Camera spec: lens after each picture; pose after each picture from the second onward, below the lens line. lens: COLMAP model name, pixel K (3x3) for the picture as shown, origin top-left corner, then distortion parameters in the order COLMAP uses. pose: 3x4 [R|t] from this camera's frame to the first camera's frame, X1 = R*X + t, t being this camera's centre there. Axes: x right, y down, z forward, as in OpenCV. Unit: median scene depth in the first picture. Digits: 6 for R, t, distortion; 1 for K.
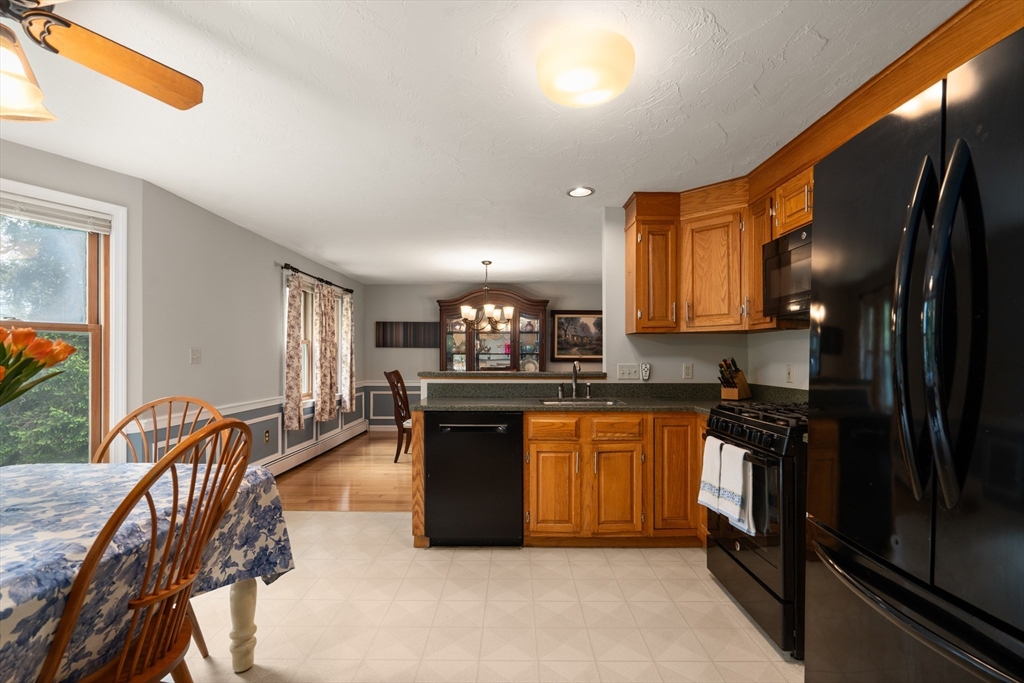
lens RADIAL K [[471.2, 0, 509.2], [0, 471.2, 358.0], [0, 0, 1]] dist [-0.002808, 0.001243]
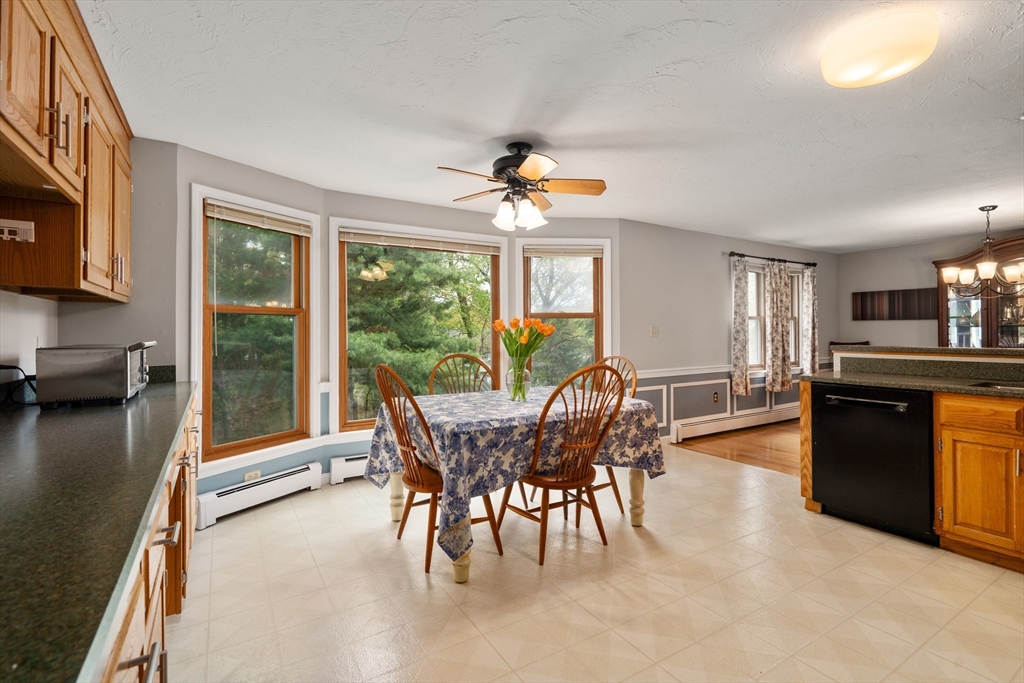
lens RADIAL K [[471.2, 0, 513.0], [0, 471.2, 331.3], [0, 0, 1]] dist [-0.002808, 0.001243]
pose [[0.534950, -0.006072, -0.844862, 0.292063], [0.003238, 0.999982, -0.005137, 0.002057], [0.844877, 0.000012, 0.534960, -0.111209]]
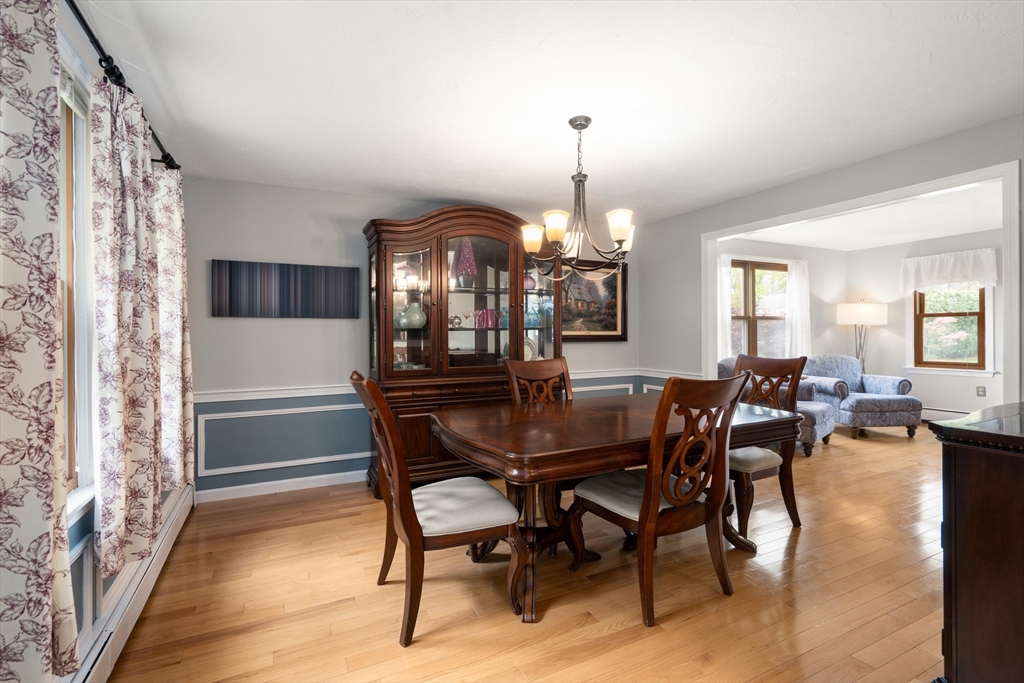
lens RADIAL K [[471.2, 0, 510.9], [0, 471.2, 335.5], [0, 0, 1]] dist [-0.002808, 0.001243]
pose [[0.892052, -0.011475, 0.451788, -0.487277], [0.011941, 0.999927, 0.001820, -0.003482], [-0.451776, 0.003772, 0.892124, 0.982691]]
